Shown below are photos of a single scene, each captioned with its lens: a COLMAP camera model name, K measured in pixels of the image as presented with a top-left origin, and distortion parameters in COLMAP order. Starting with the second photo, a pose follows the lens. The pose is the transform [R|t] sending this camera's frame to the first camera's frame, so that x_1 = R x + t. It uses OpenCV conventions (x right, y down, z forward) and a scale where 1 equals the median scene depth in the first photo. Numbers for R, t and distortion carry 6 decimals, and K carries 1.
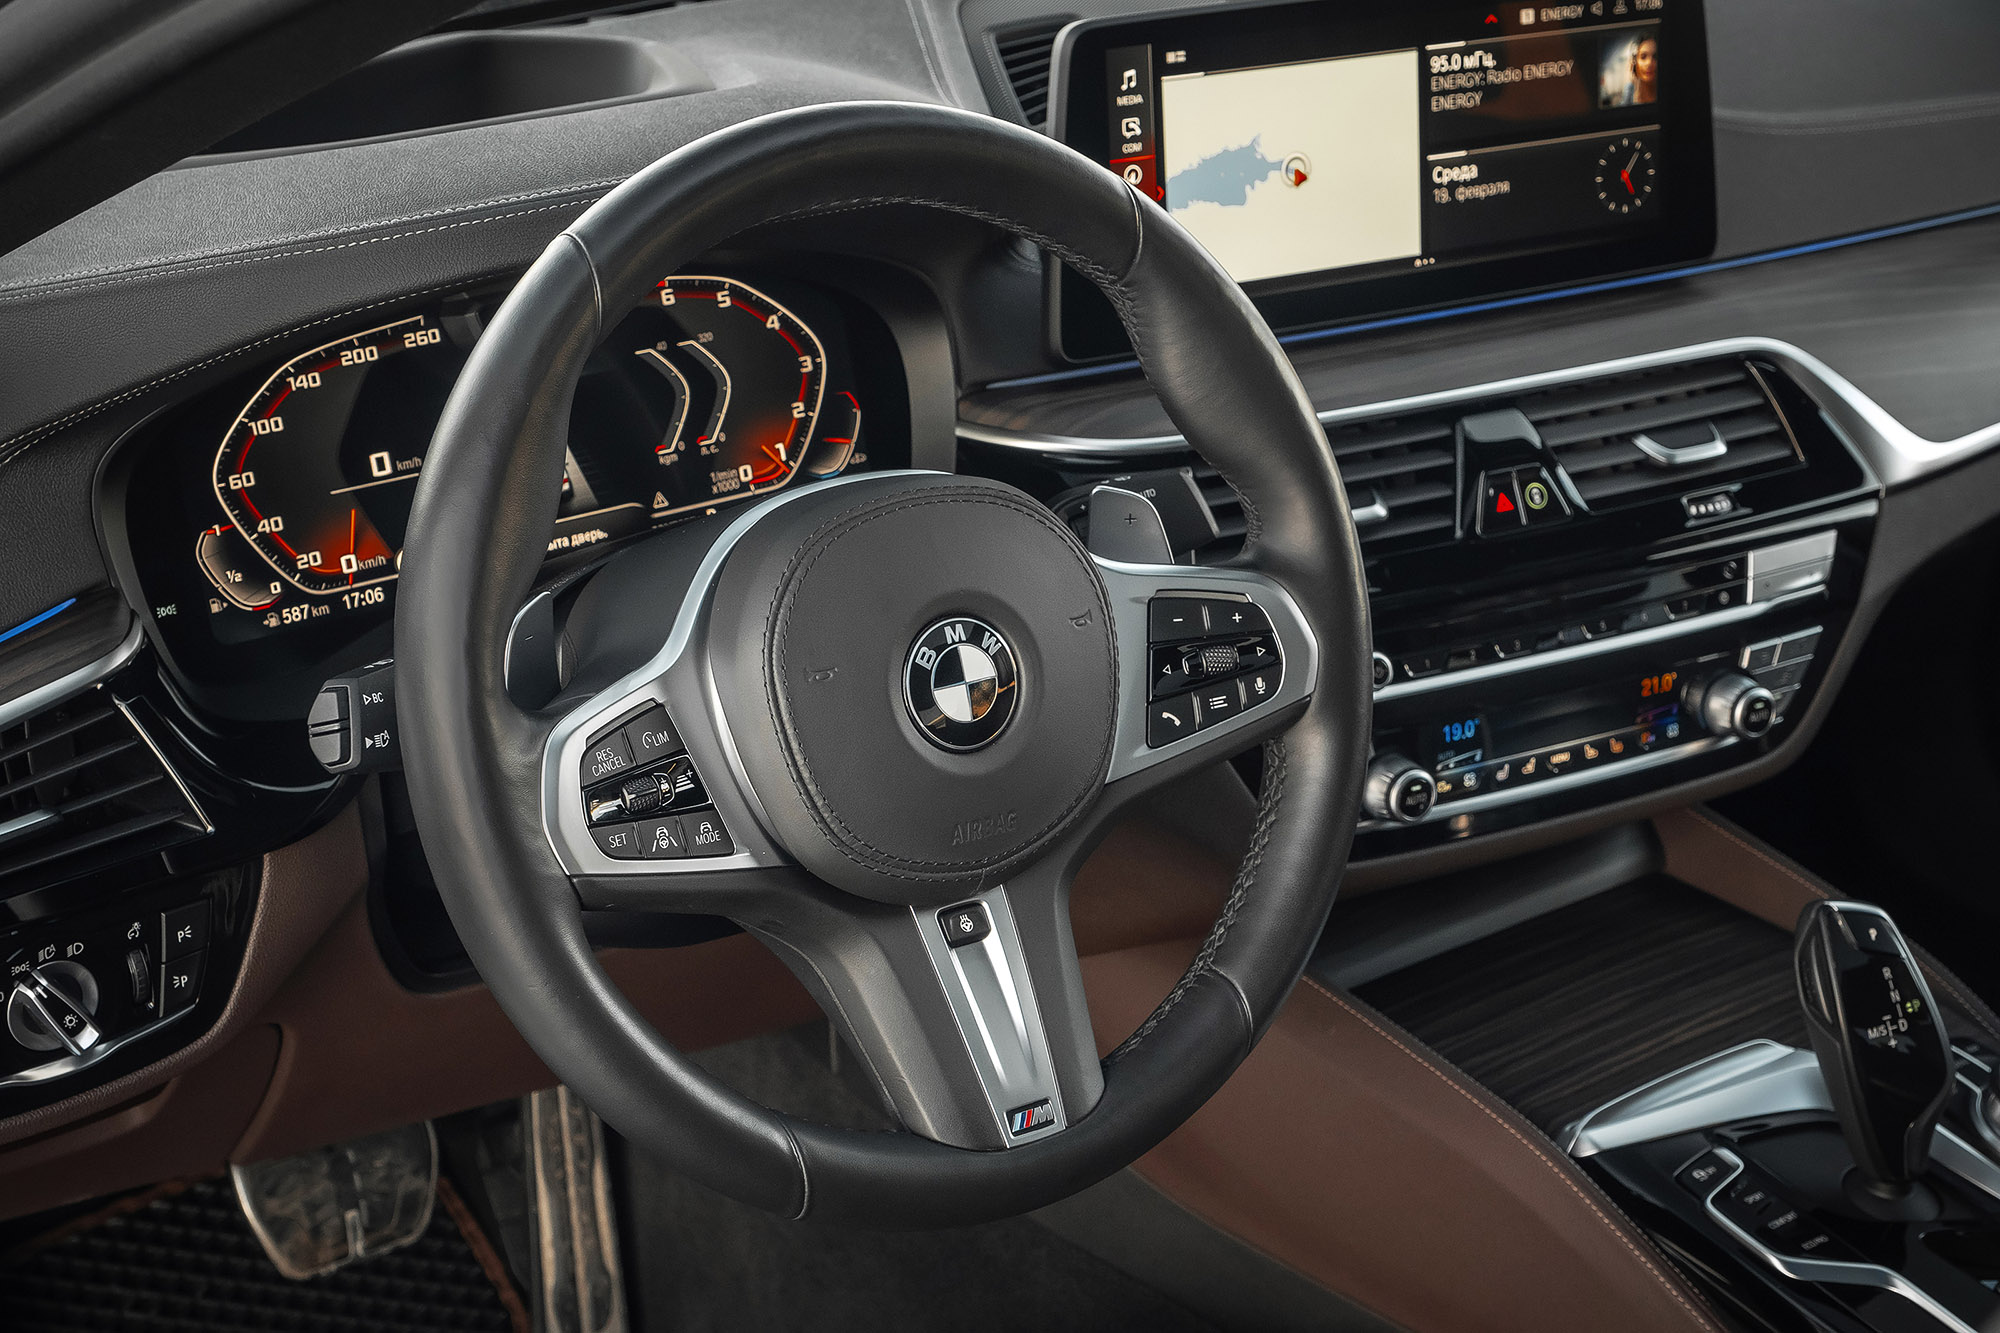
lens RADIAL K [[3282.6, 0, 1004.2], [0, 3282.6, 757.4], [0, 0, 1]] dist [0.001261, 0.000000]
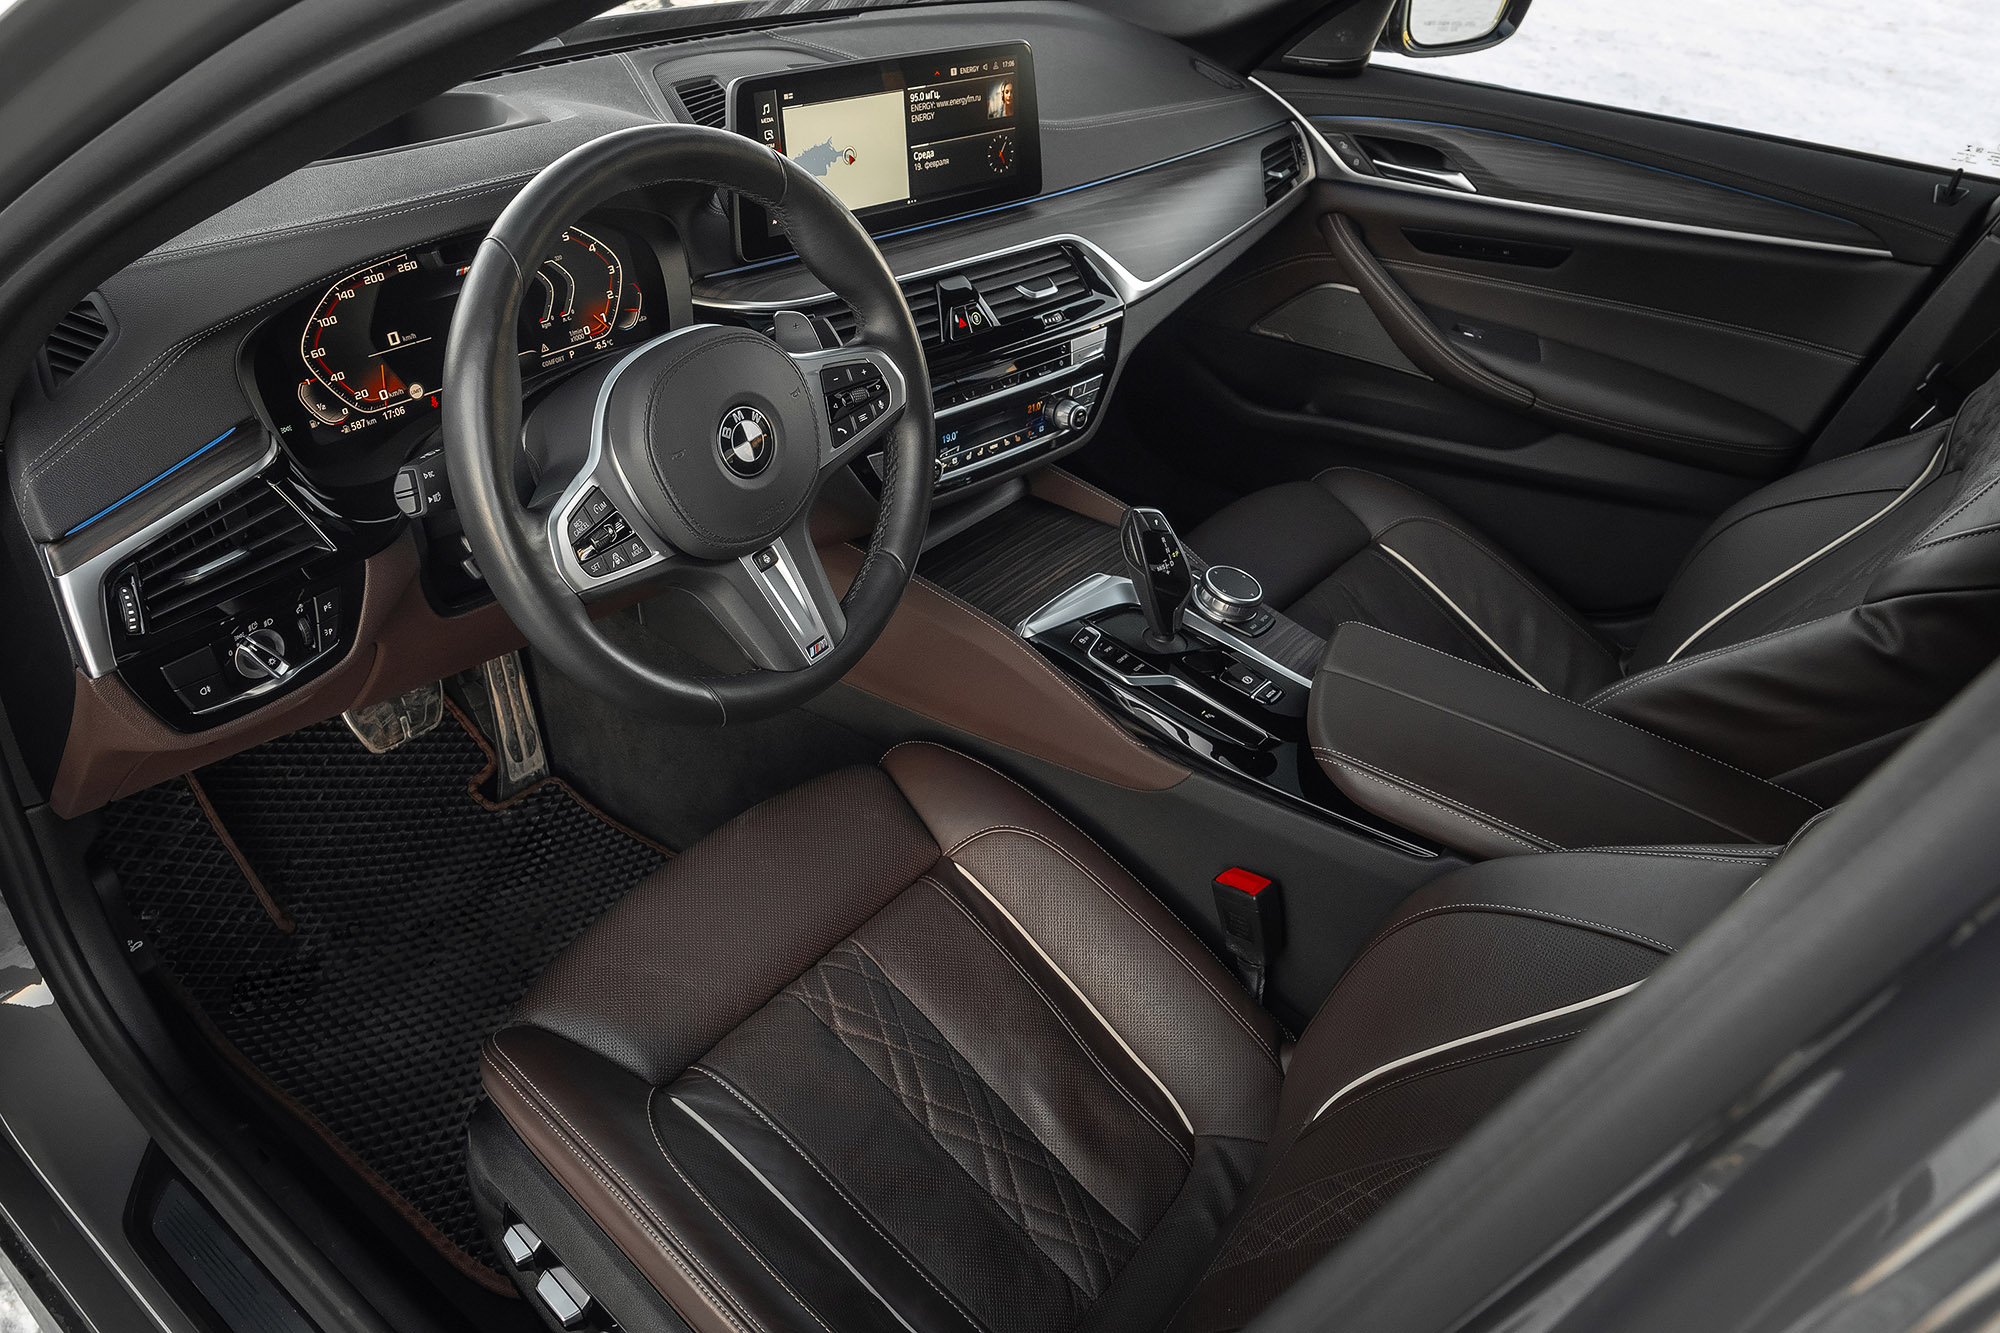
lens RADIAL K [[1412.3, 0, 945.7], [0, 1412.3, 680.3], [0, 0, 1]] dist [-0.021475, 0.002249]
pose [[0.970101, -0.109995, 0.216346, -0.074345], [0.069453, 0.979941, 0.186794, -0.024996], [-0.232553, -0.166183, 0.958281, 0.129004]]
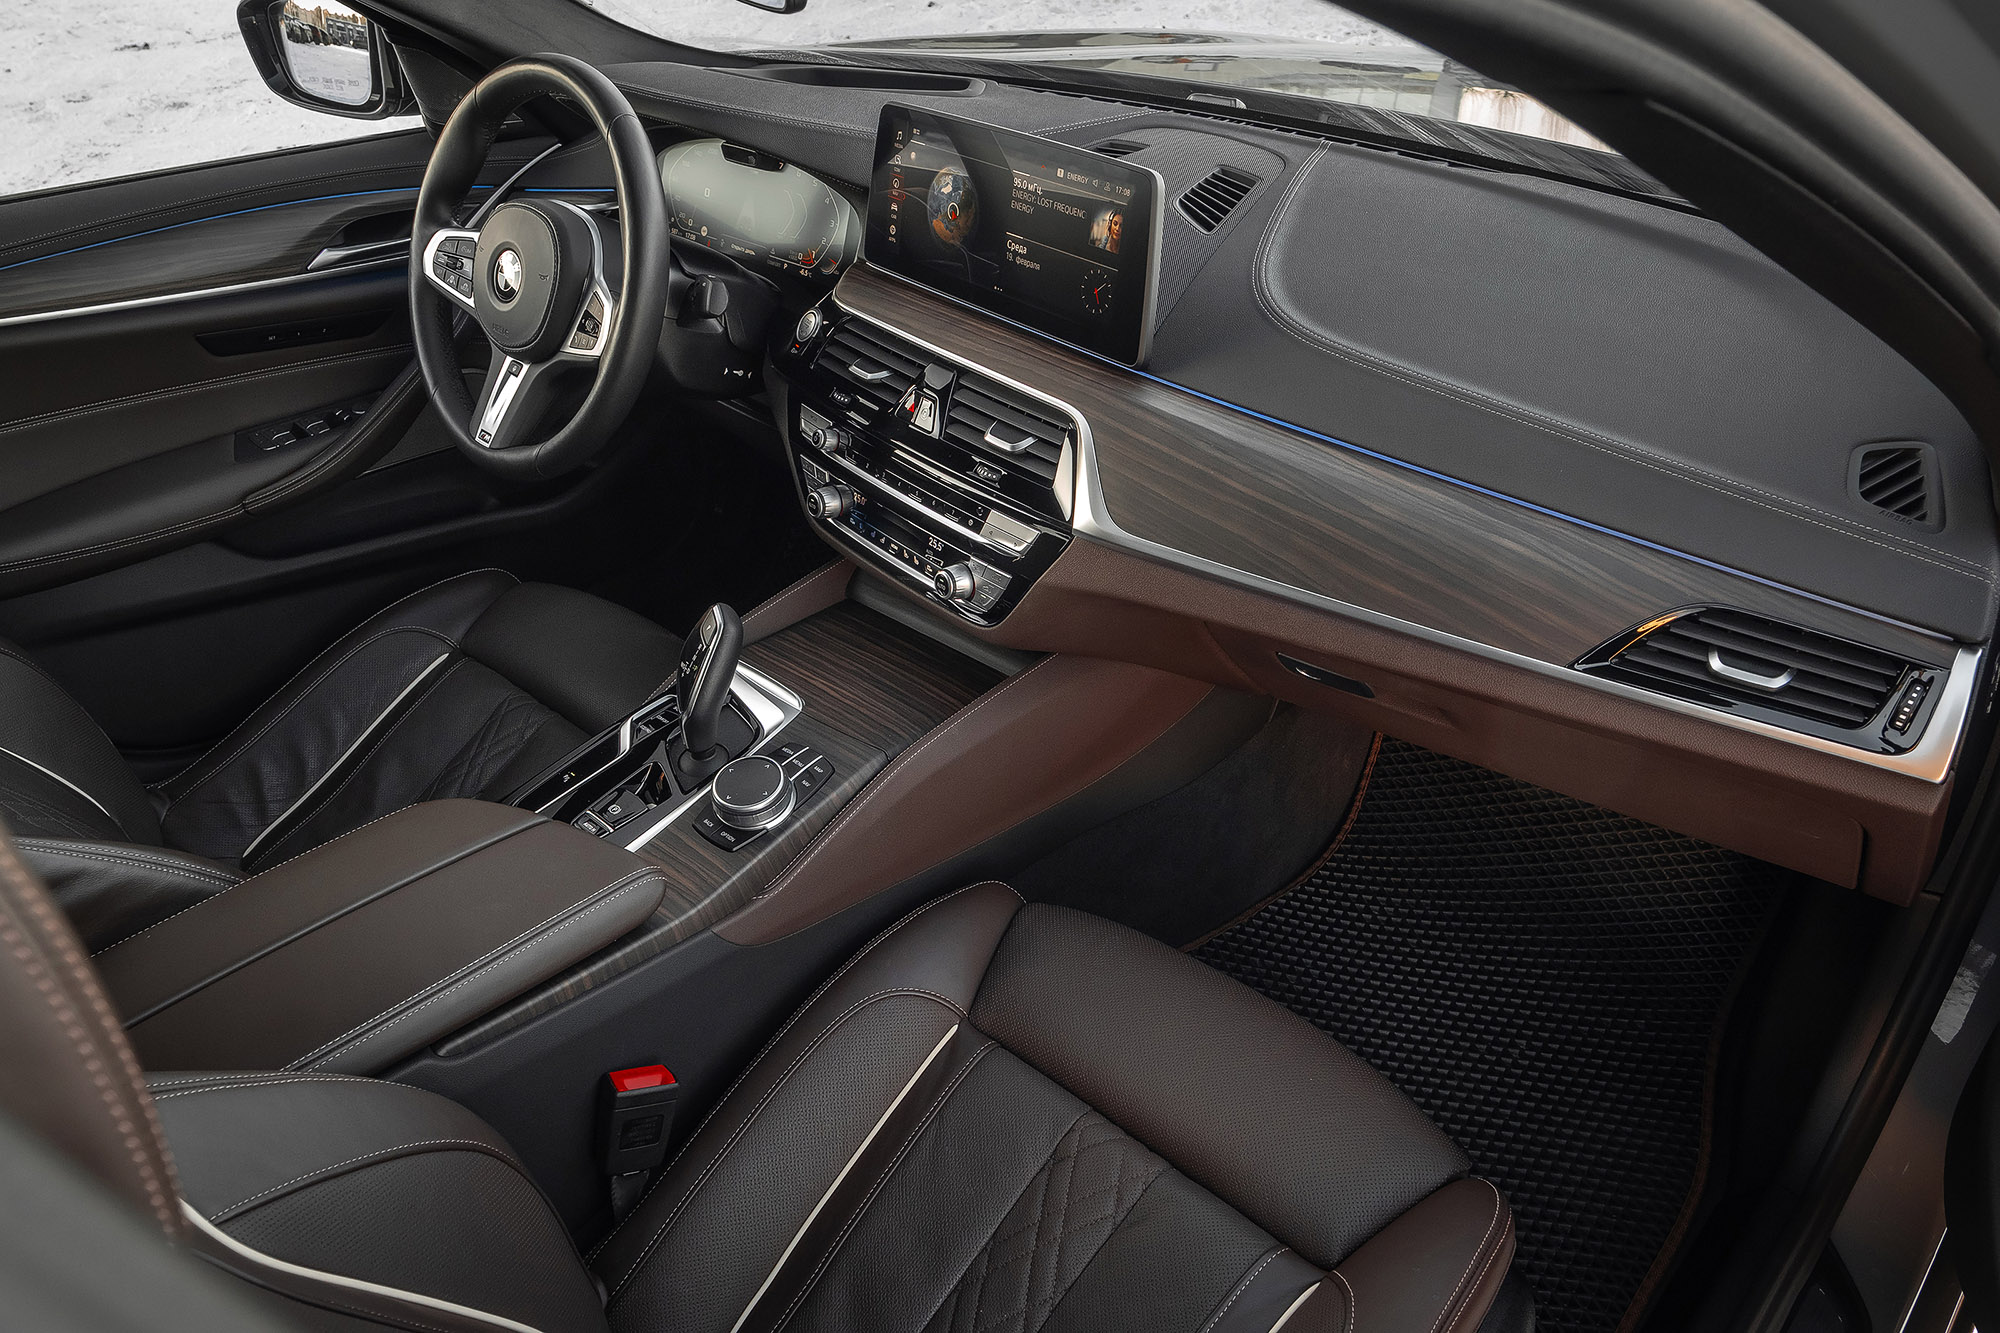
lens RADIAL K [[1412.3, 0, 999.4], [0, 1412.3, 672.0], [0, 0, 1]] dist [-0.021475, 0.002249]
pose [[0.191402, 0.525752, -0.828825, 0.948418], [-0.412886, 0.809216, 0.417965, -0.325683], [0.890444, 0.262211, 0.371961, 0.808145]]
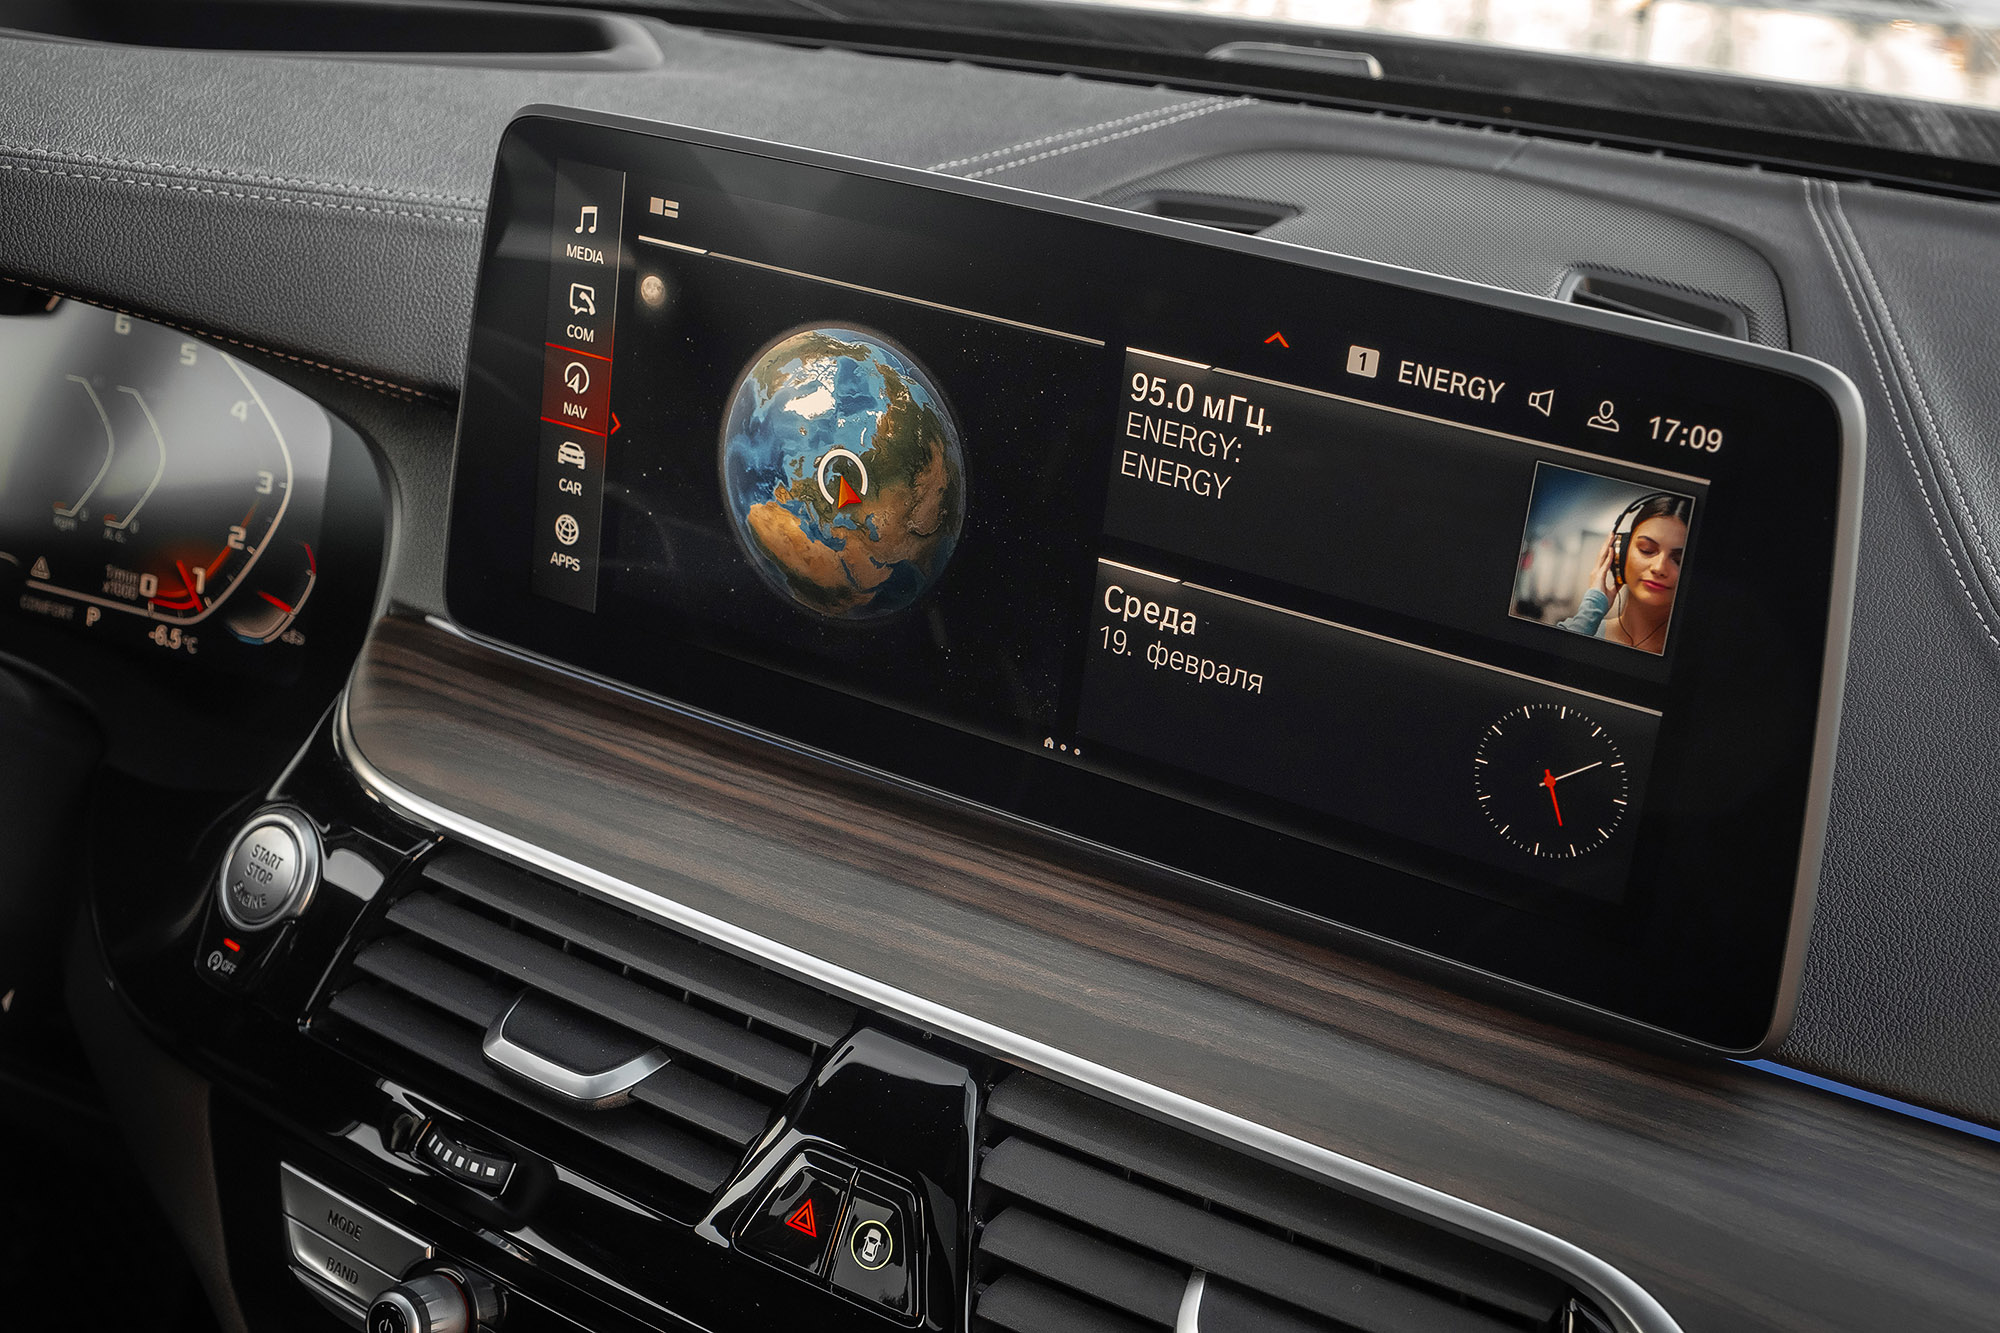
lens RADIAL K [[2546.2, 0, 968.0], [0, 2546.2, 611.8], [0, 0, 1]] dist [-0.010508, 0.000000]
pose [[0.484097, 0.360471, -0.797314, 0.456140], [-0.401181, 0.901222, 0.163867, -0.242886], [0.777627, 0.240540, 0.580894, 0.796584]]
